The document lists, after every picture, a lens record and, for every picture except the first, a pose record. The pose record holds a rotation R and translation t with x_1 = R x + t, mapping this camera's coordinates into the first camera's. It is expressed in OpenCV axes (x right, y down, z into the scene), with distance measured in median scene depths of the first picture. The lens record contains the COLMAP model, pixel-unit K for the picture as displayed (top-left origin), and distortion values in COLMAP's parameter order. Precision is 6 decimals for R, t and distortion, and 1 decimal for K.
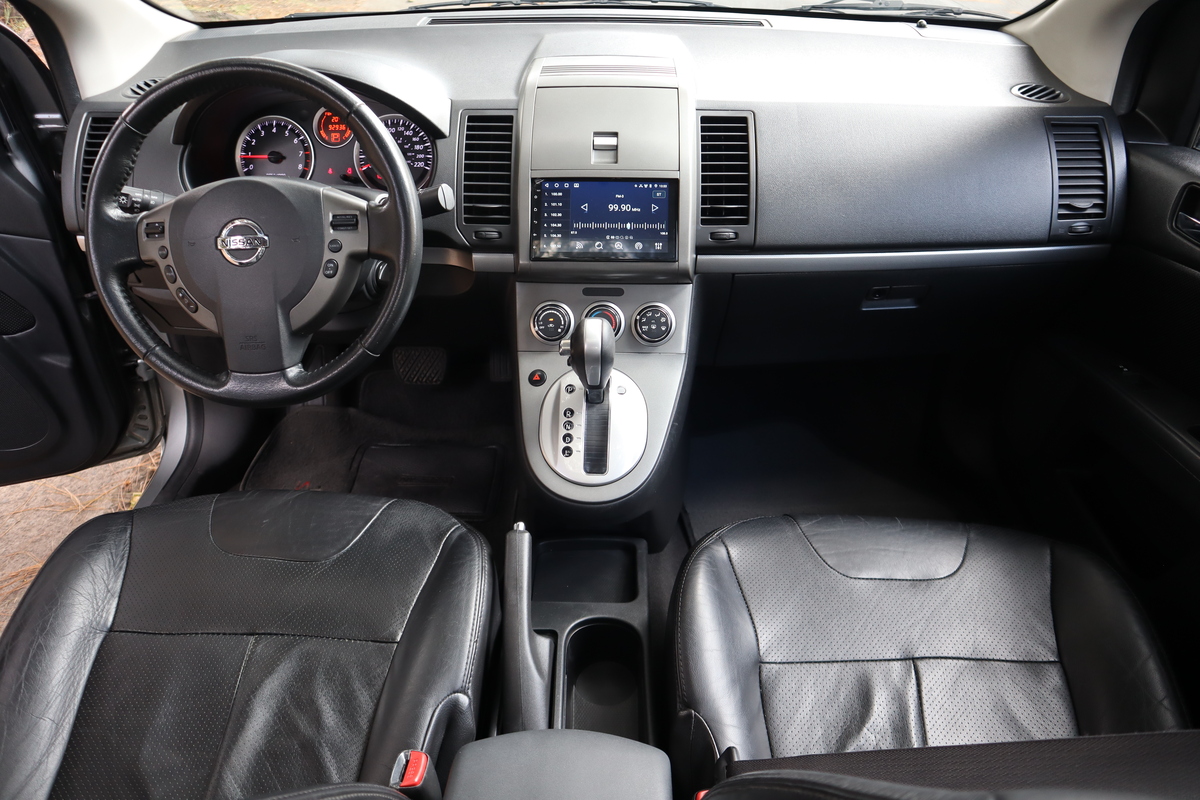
lens RADIAL K [[837.6, 0, 624.4], [0, 837.6, 418.3], [0, 0, 1]] dist [-0.107574, 0.057457]
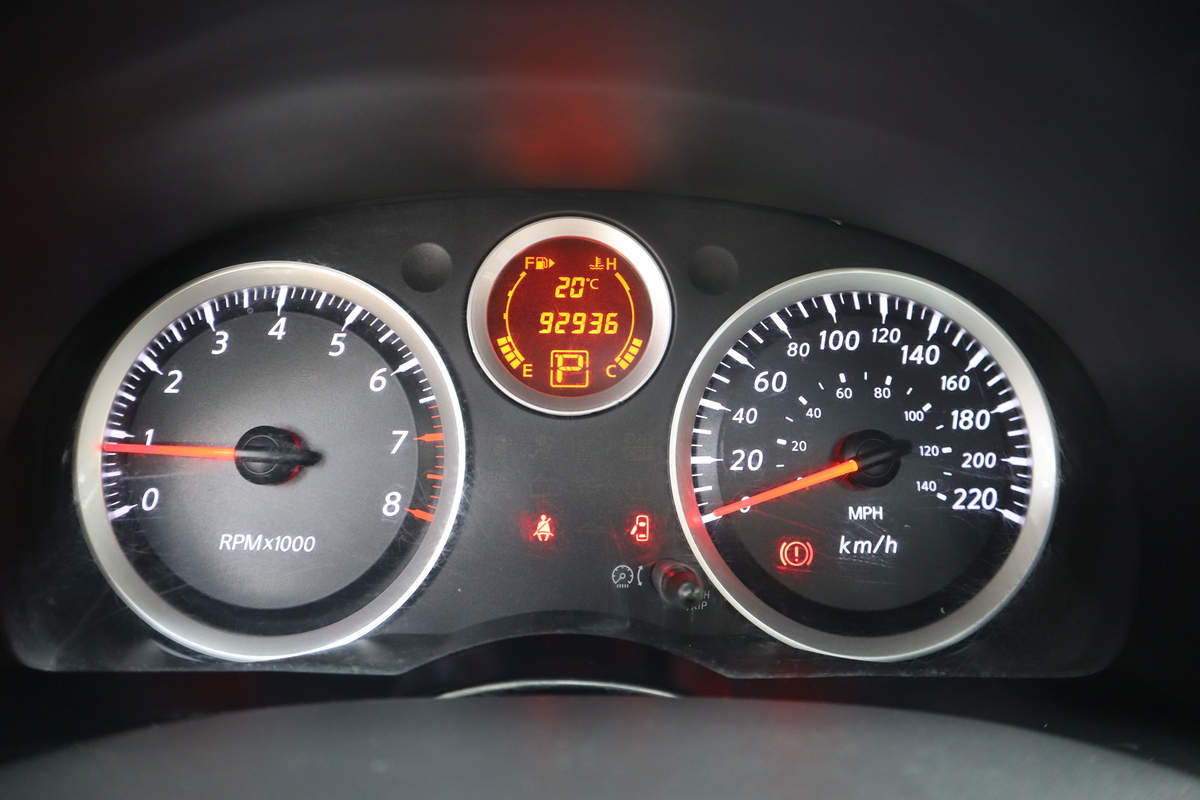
lens RADIAL K [[837.6, 0, 598.3], [0, 837.6, 389.6], [0, 0, 1]] dist [-0.107574, 0.057457]
pose [[0.999614, -0.000663, 0.027765, -0.381859], [0.009098, 0.952363, -0.304830, -0.295465], [-0.026240, 0.304965, 0.952002, 0.864564]]
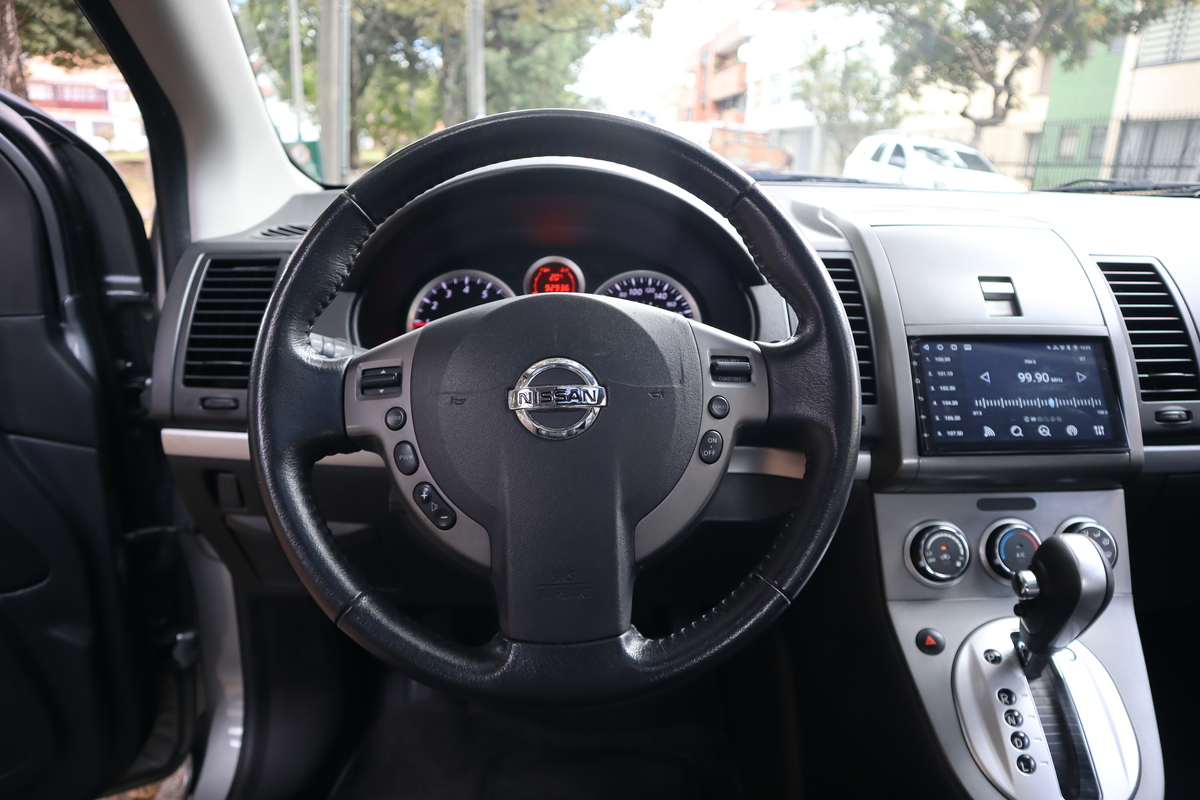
lens RADIAL K [[837.6, 0, 611.3], [0, 837.6, 409.5], [0, 0, 1]] dist [-0.107574, 0.057457]
pose [[0.998074, -0.013005, 0.060658, -0.379136], [0.032582, 0.941957, -0.334149, -0.015591], [-0.052792, 0.335482, 0.940566, 0.384457]]
